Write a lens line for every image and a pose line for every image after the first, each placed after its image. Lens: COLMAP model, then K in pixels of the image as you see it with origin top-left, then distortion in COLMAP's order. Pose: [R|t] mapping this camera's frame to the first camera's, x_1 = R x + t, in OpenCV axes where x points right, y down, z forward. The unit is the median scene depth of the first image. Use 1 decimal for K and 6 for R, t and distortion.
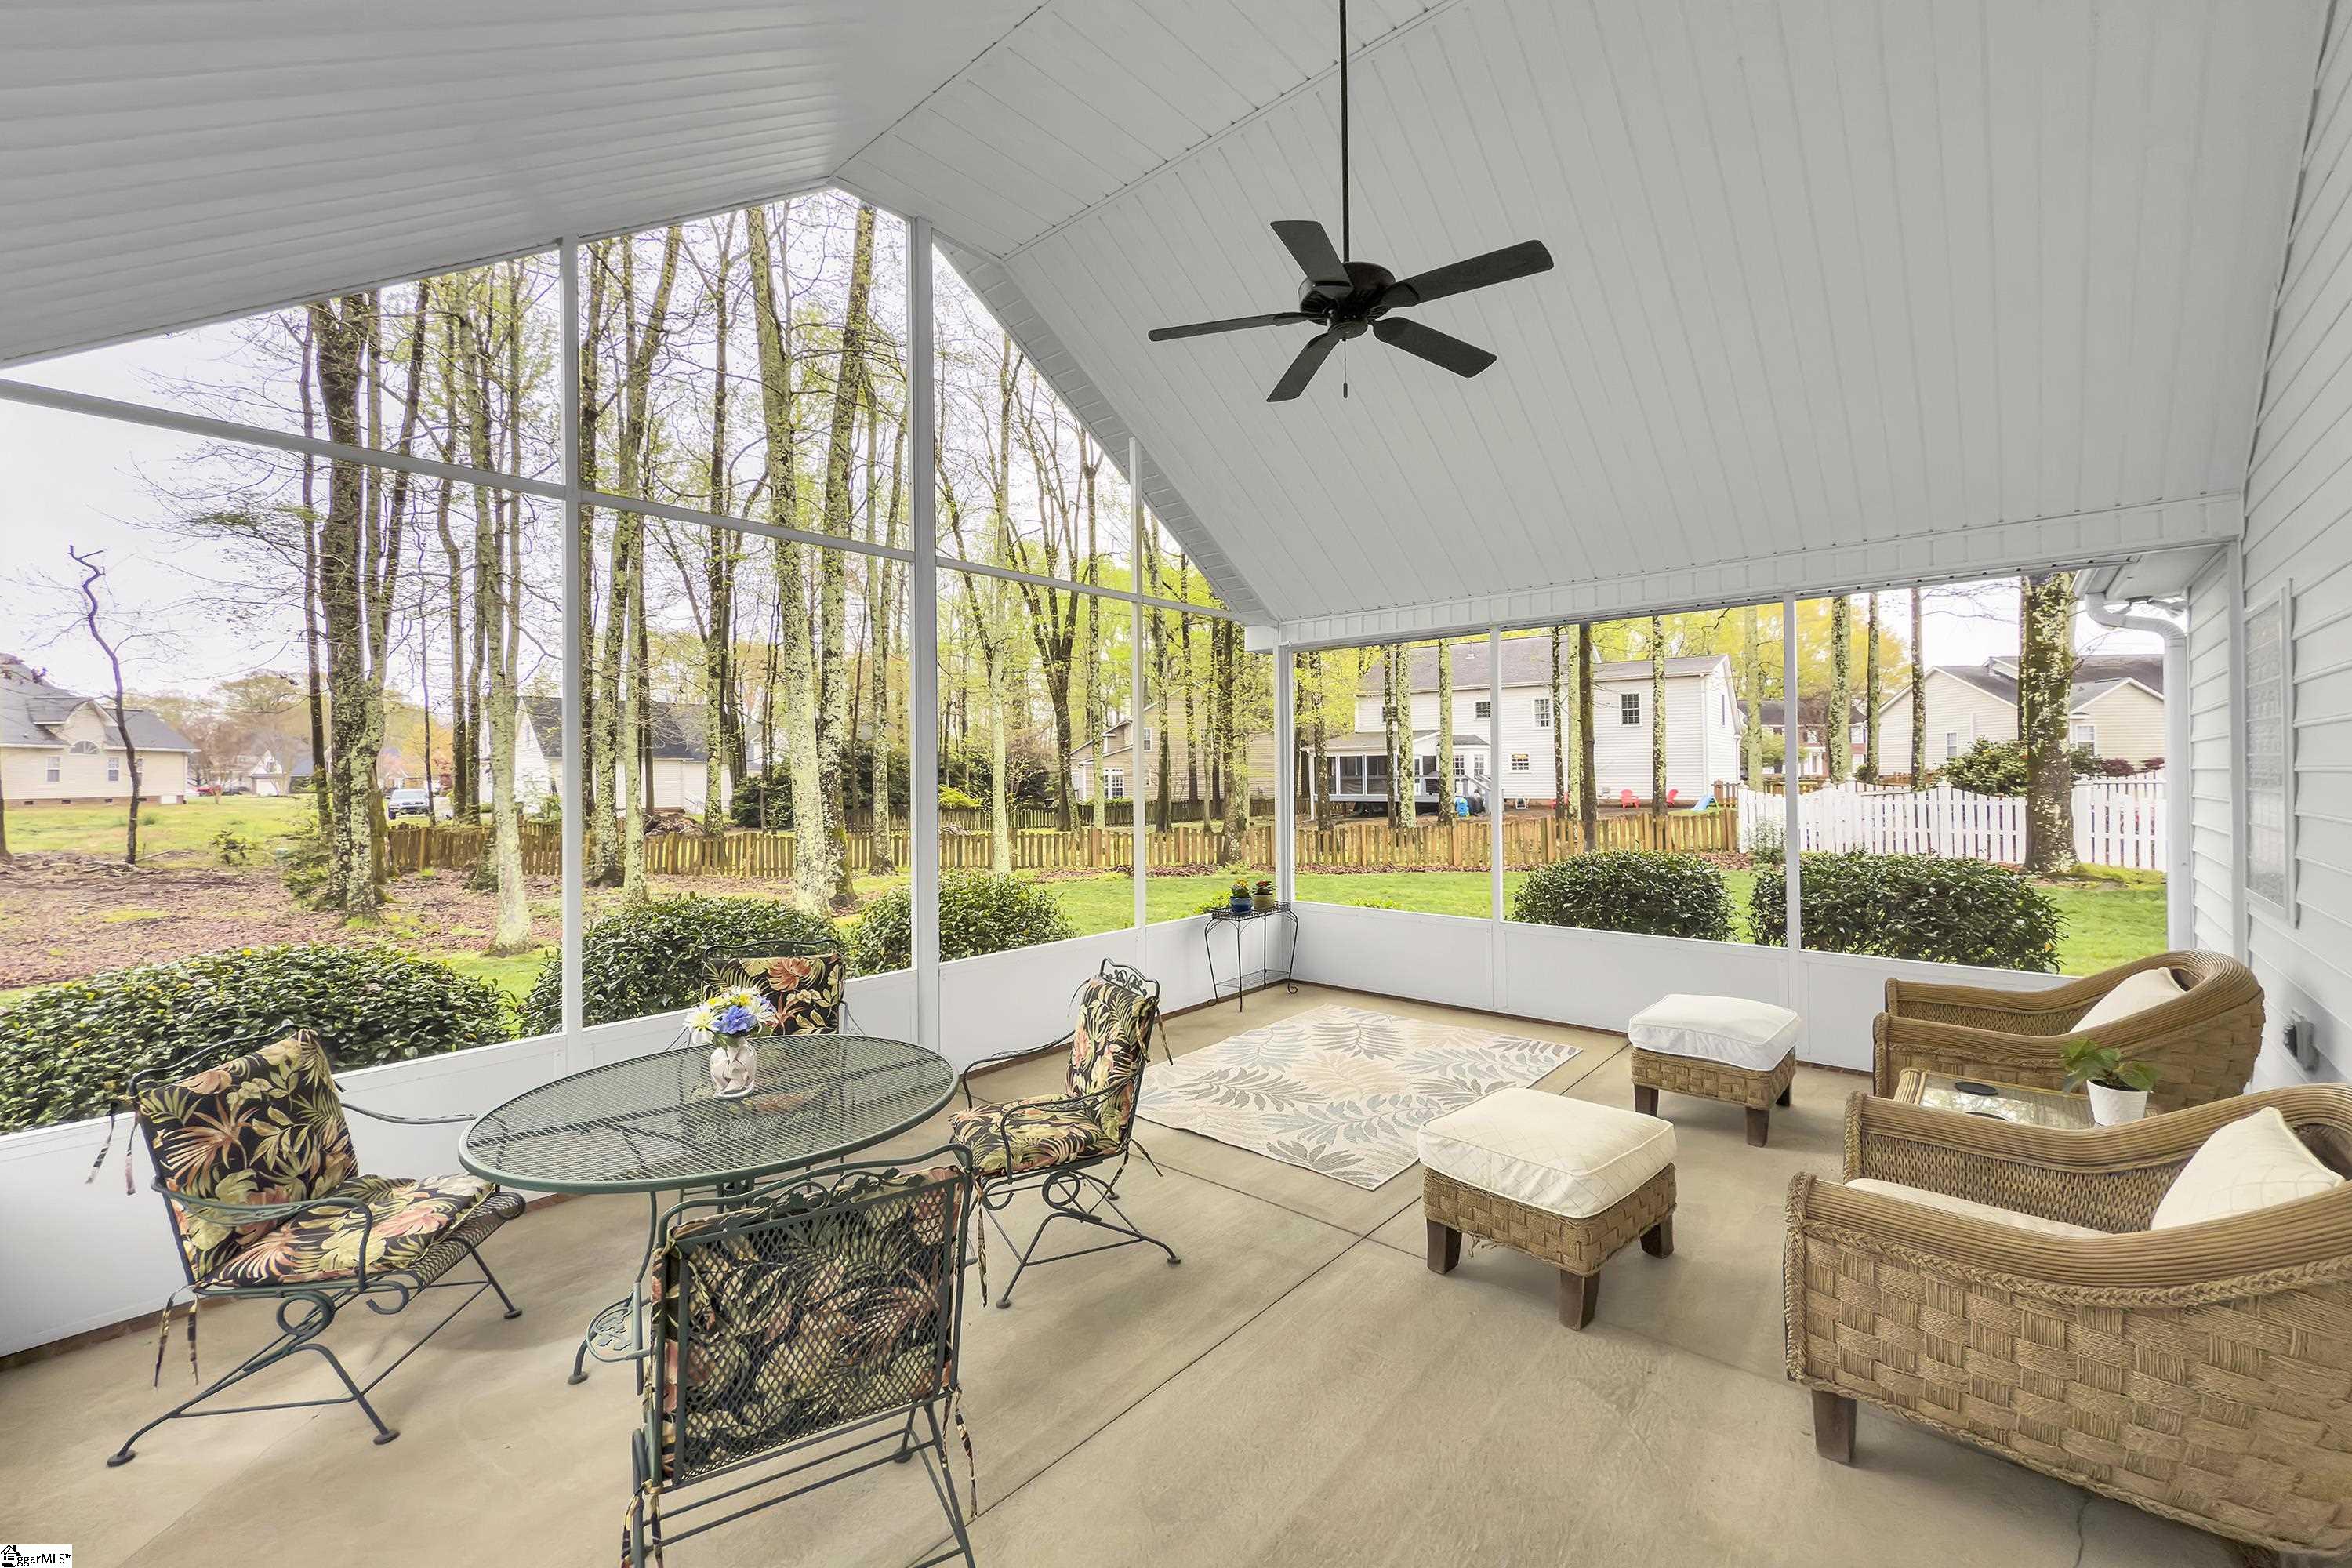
lens RADIAL K [[938.0, 0, 1191.3], [0, 938.0, 769.8], [0, 0, 1]] dist [0.001209, -0.000002]
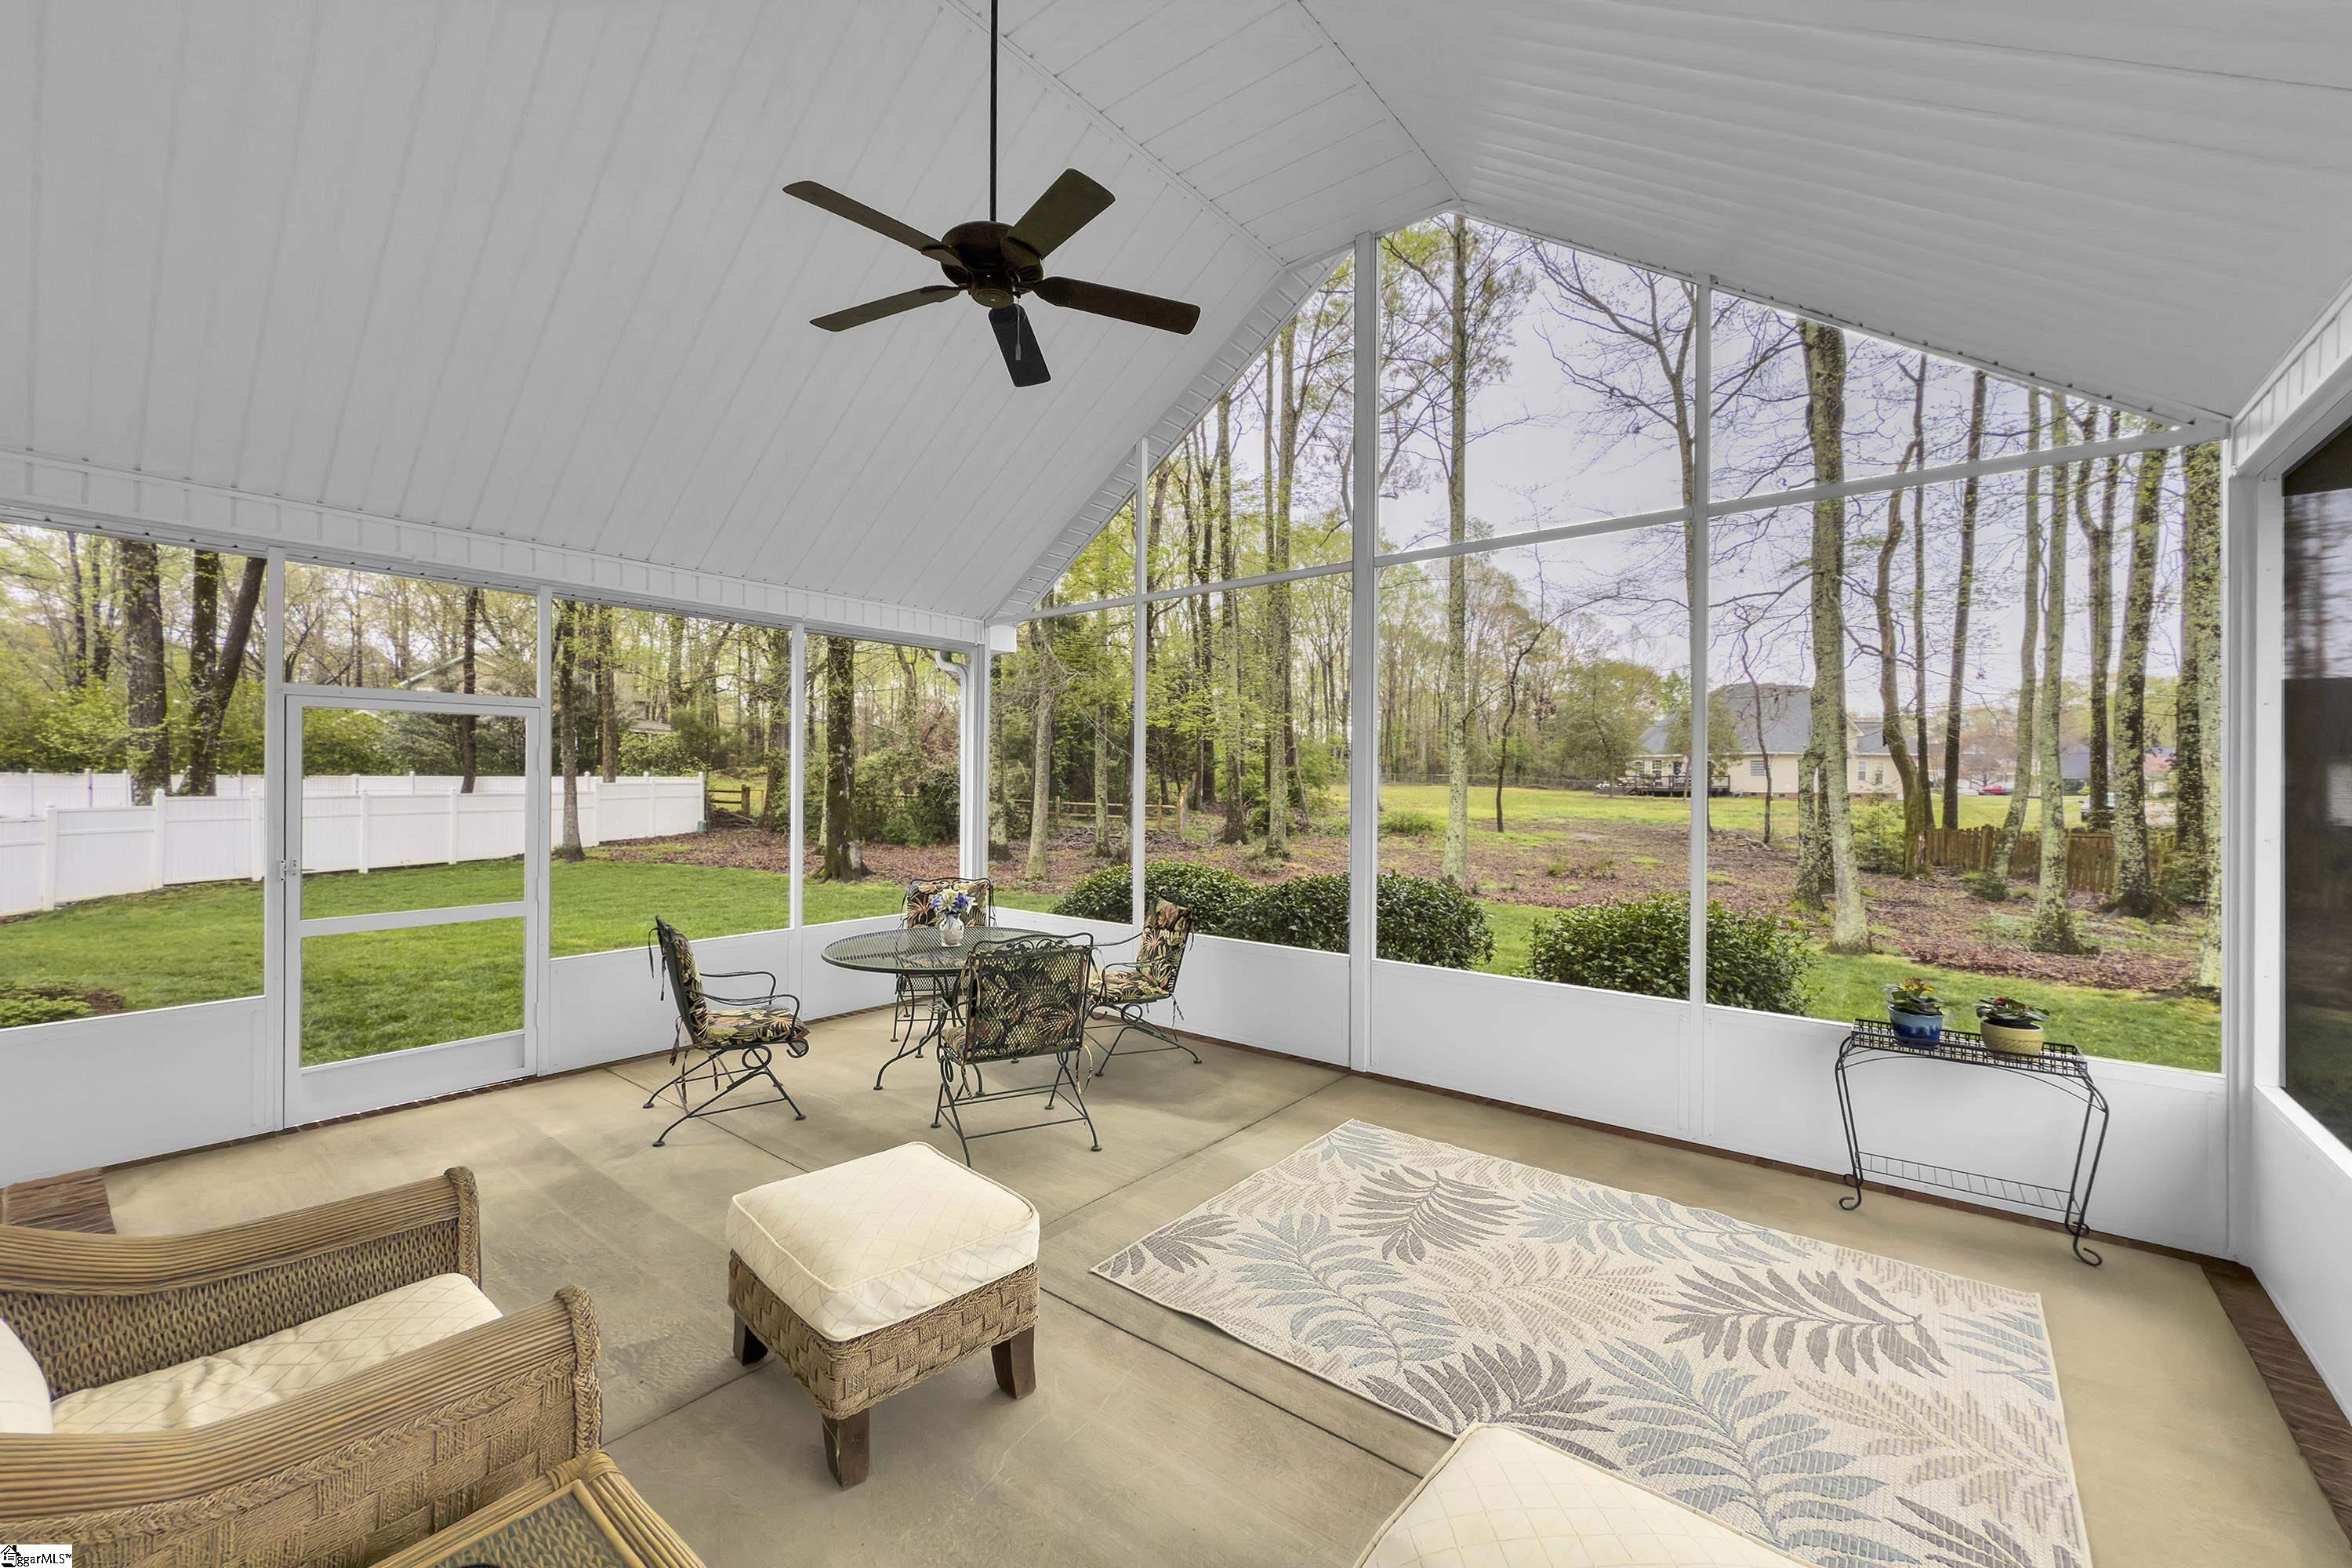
lens RADIAL K [[938.0, 0, 1191.2], [0, 938.0, 780.1], [0, 0, 1]] dist [0.001209, -0.000002]
pose [[0.059619, 0.014924, -0.998110, 0.714706], [-0.005941, 0.999876, 0.014596, 0.001499], [0.998204, 0.005060, 0.059700, 0.727960]]
